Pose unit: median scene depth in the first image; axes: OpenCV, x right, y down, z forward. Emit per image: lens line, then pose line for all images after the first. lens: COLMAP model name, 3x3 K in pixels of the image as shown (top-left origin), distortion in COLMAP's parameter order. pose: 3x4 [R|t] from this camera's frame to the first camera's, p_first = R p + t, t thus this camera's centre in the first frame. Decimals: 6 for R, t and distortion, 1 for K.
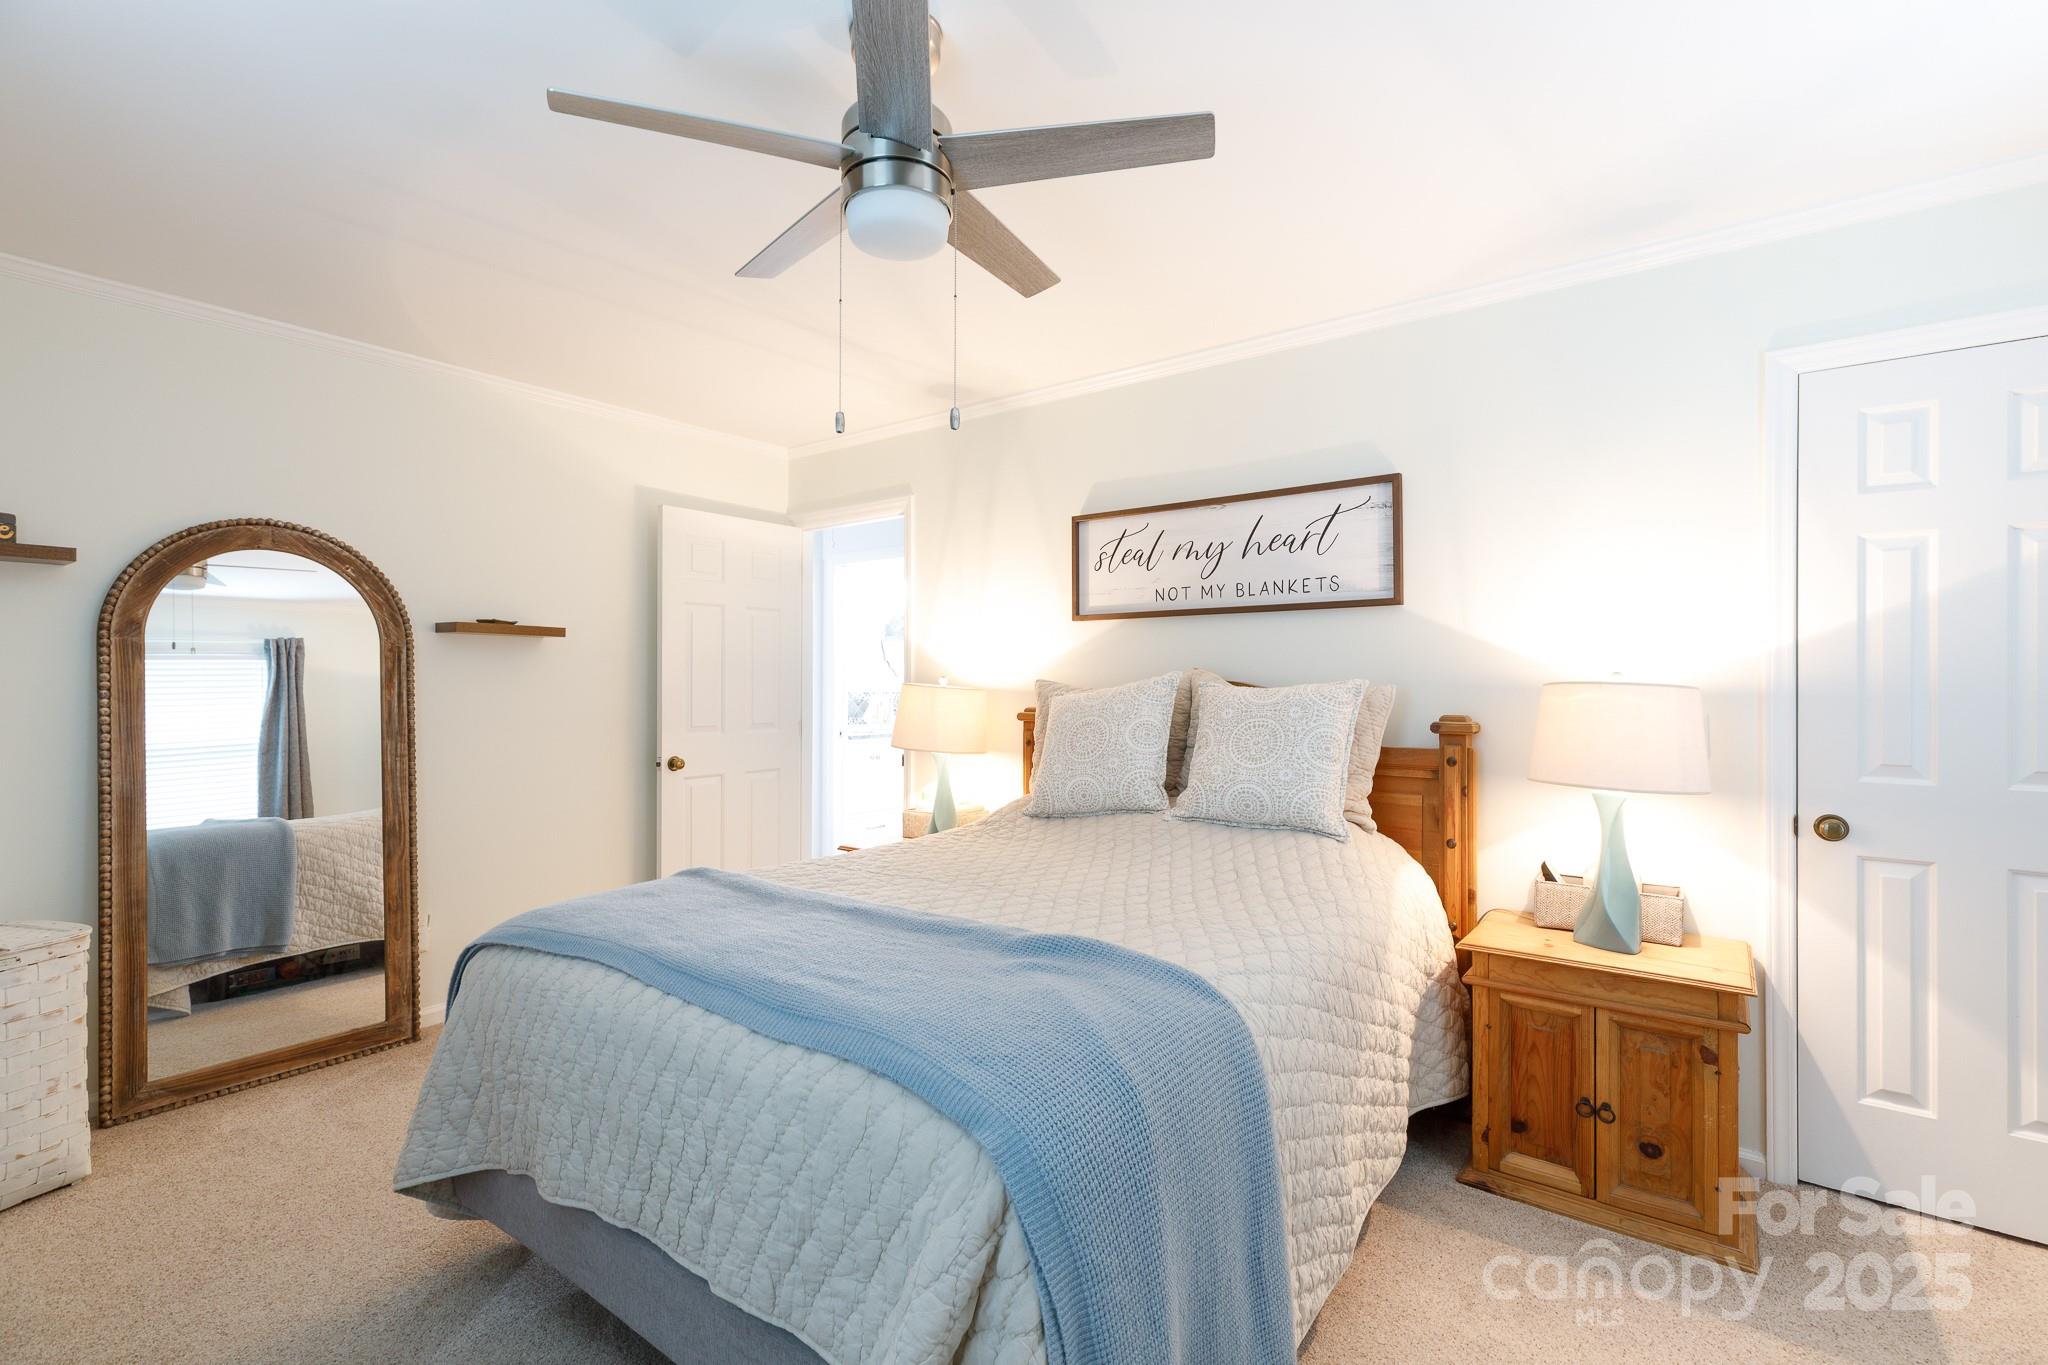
lens RADIAL K [[910.9, 0, 1025.6], [0, 910.9, 644.9], [0, 0, 1]] dist [0.000973, -0.000009]
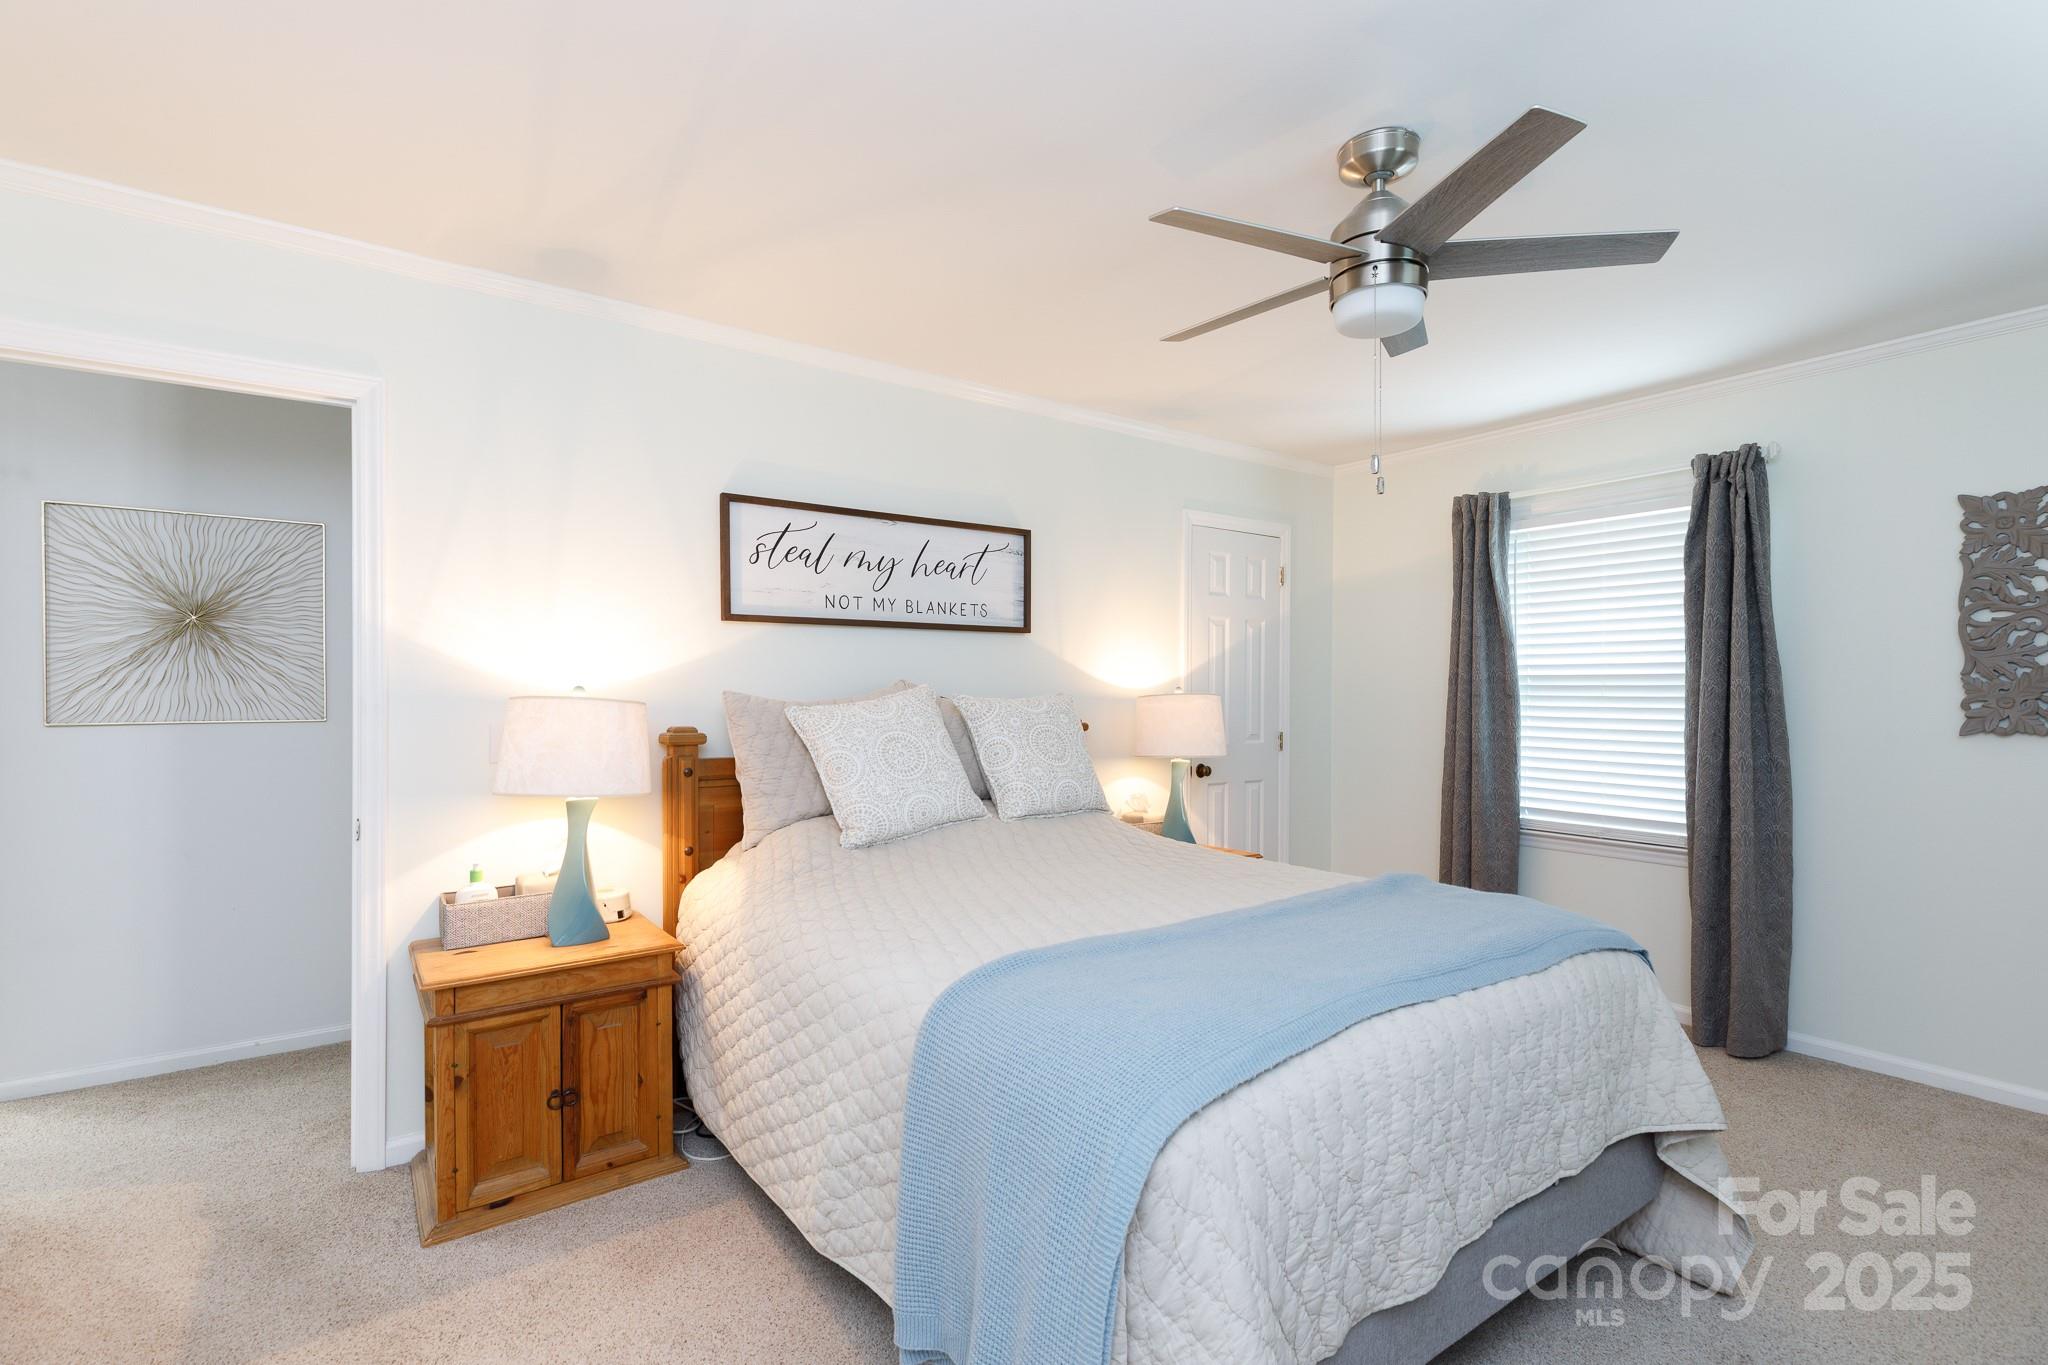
lens RADIAL K [[915.3, 0, 1022.5], [0, 915.3, 672.1], [0, 0, 1]] dist [0.001241, -0.000492]
pose [[0.298974, 0.020391, 0.954043, -0.730503], [-0.034557, 0.999347, -0.010530, 0.022001], [-0.953635, -0.029821, 0.299484, 0.556540]]
